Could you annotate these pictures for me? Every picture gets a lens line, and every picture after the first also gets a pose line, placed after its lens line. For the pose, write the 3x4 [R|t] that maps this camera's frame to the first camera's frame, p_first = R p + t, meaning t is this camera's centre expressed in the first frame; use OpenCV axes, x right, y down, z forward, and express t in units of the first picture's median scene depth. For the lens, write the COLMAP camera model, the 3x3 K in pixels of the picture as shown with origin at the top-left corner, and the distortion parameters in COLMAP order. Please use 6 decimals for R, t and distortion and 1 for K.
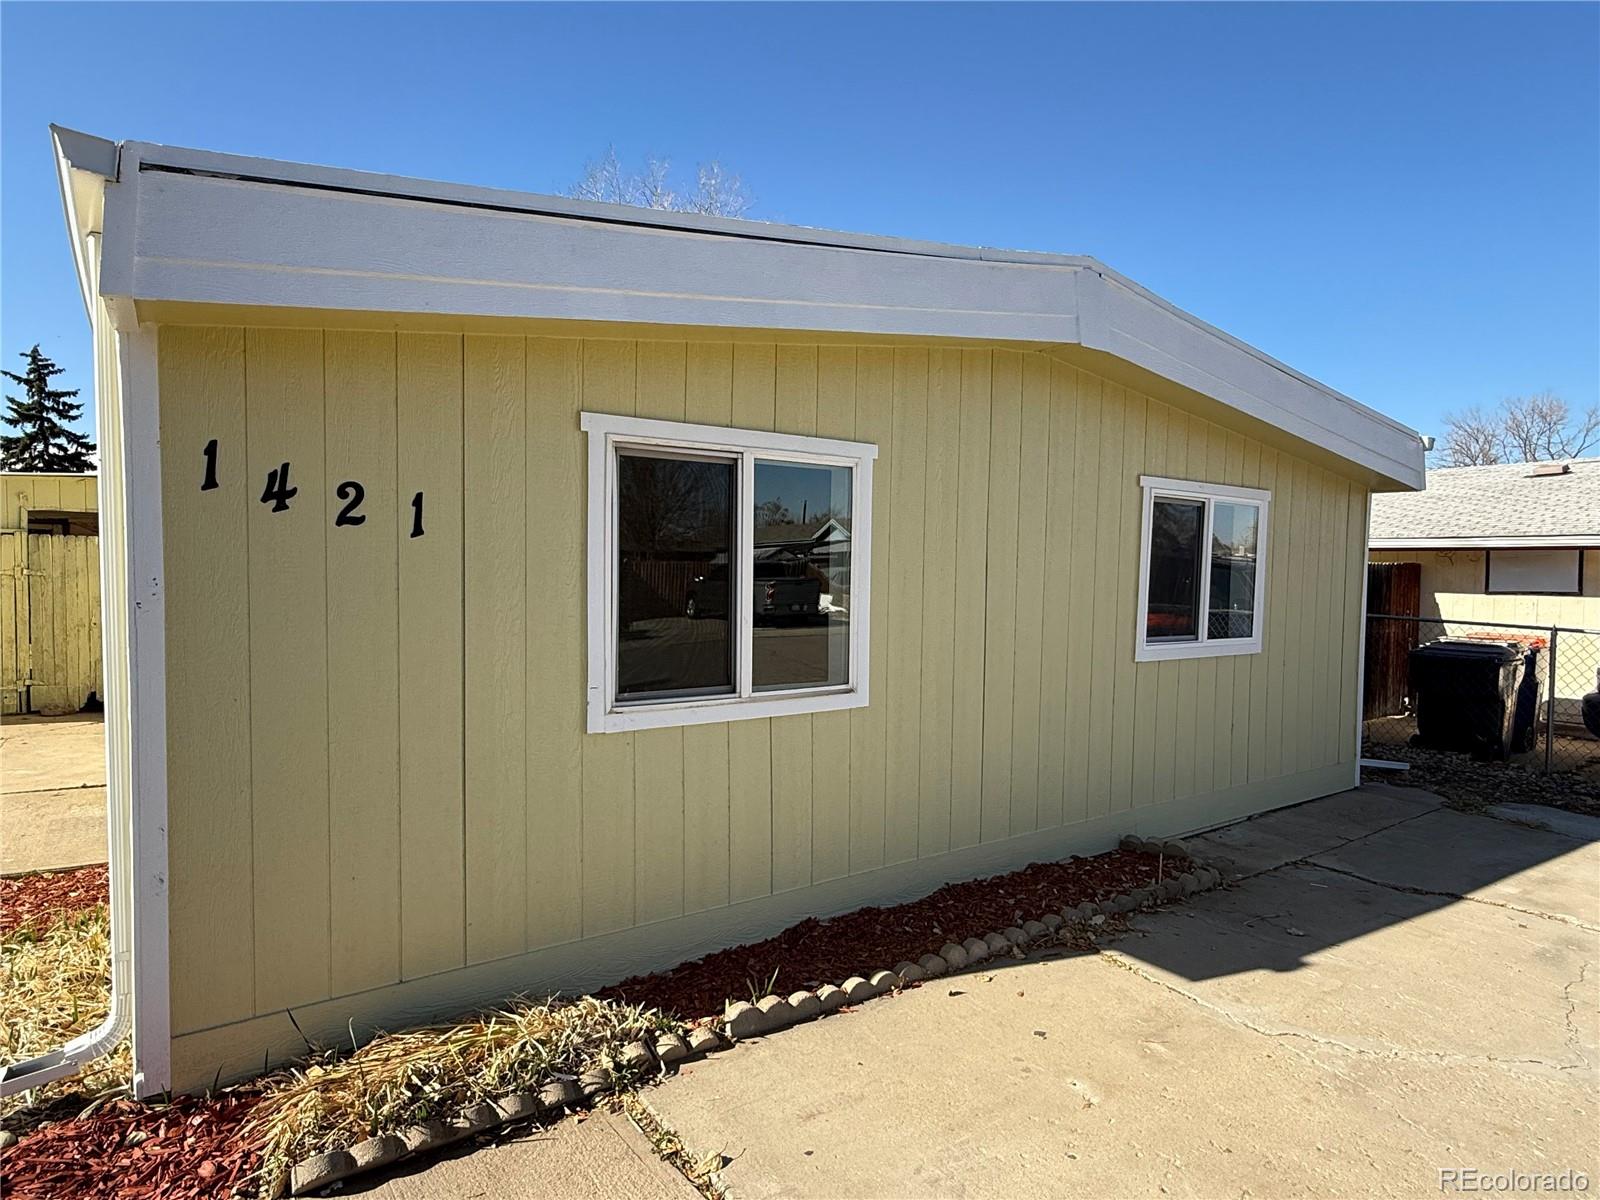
lens RADIAL K [[932.1, 0, 807.2], [0, 932.1, 607.8], [0, 0, 1]] dist [-0.001474, -0.001028]
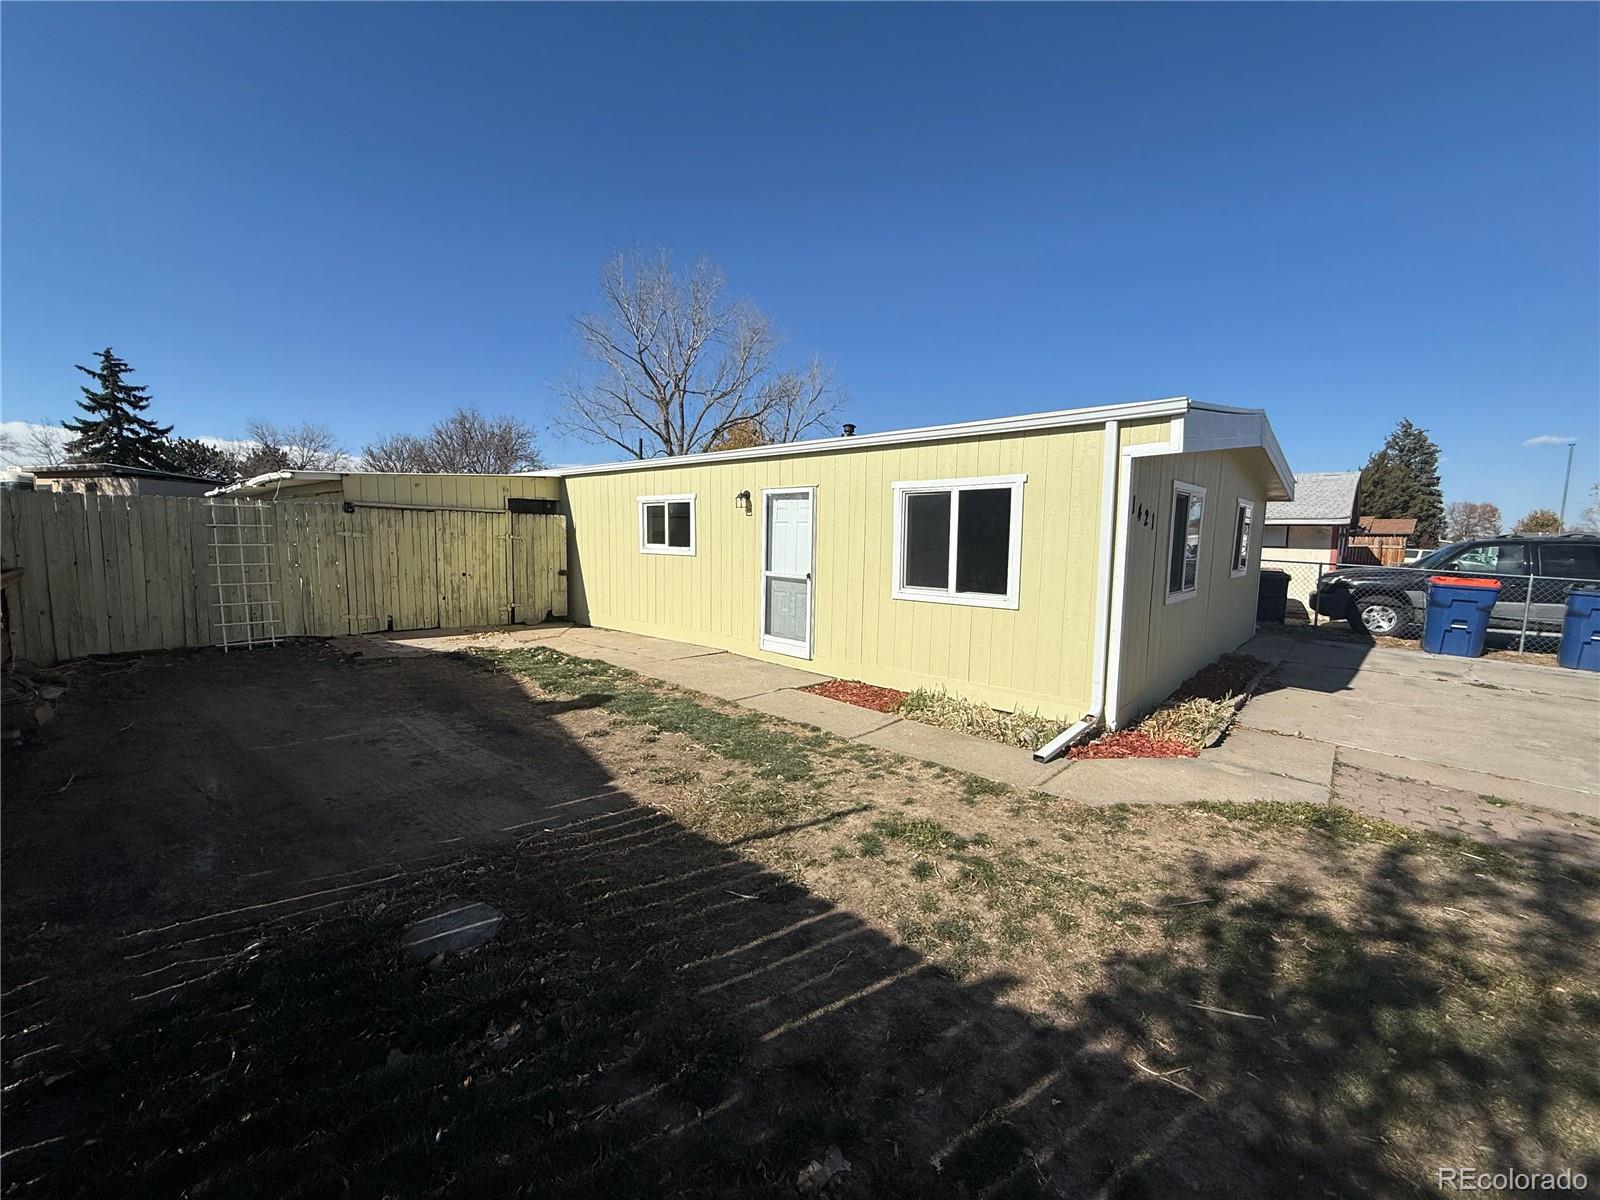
lens RADIAL K [[636.2, 0, 800.0], [0, 636.2, 602.0], [0, 0, 1]] dist [0.000657, 0.000041]
pose [[0.978595, -0.021273, 0.204691, -0.113565], [0.006402, 0.997308, 0.073043, -0.000649], [-0.205694, -0.070169, 0.976097, -0.036969]]
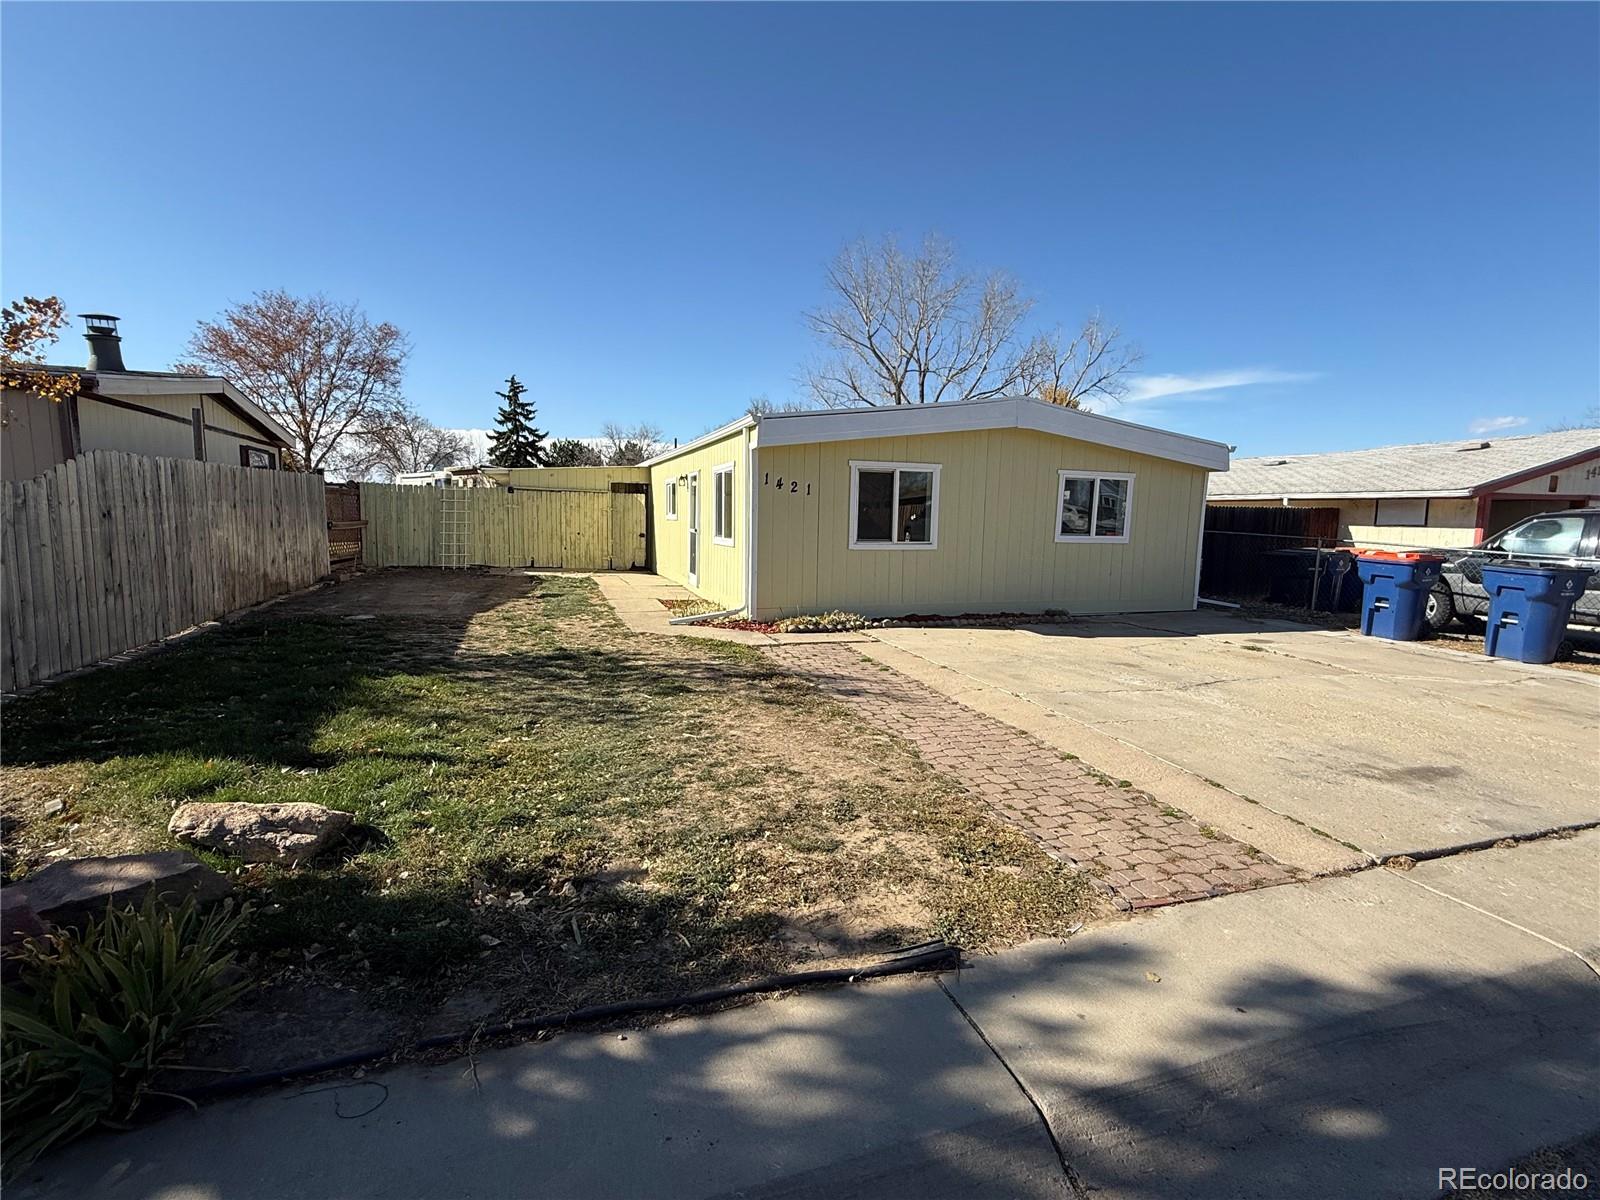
lens RADIAL K [[747.6, 0, 794.1], [0, 747.6, 598.5], [0, 0, 1]] dist [-0.001287, 0.000259]
pose [[0.957672, 0.037006, -0.285474, 0.028544], [-0.017932, 0.997446, 0.069142, 0.009223], [0.287304, -0.061096, 0.955889, -0.133223]]
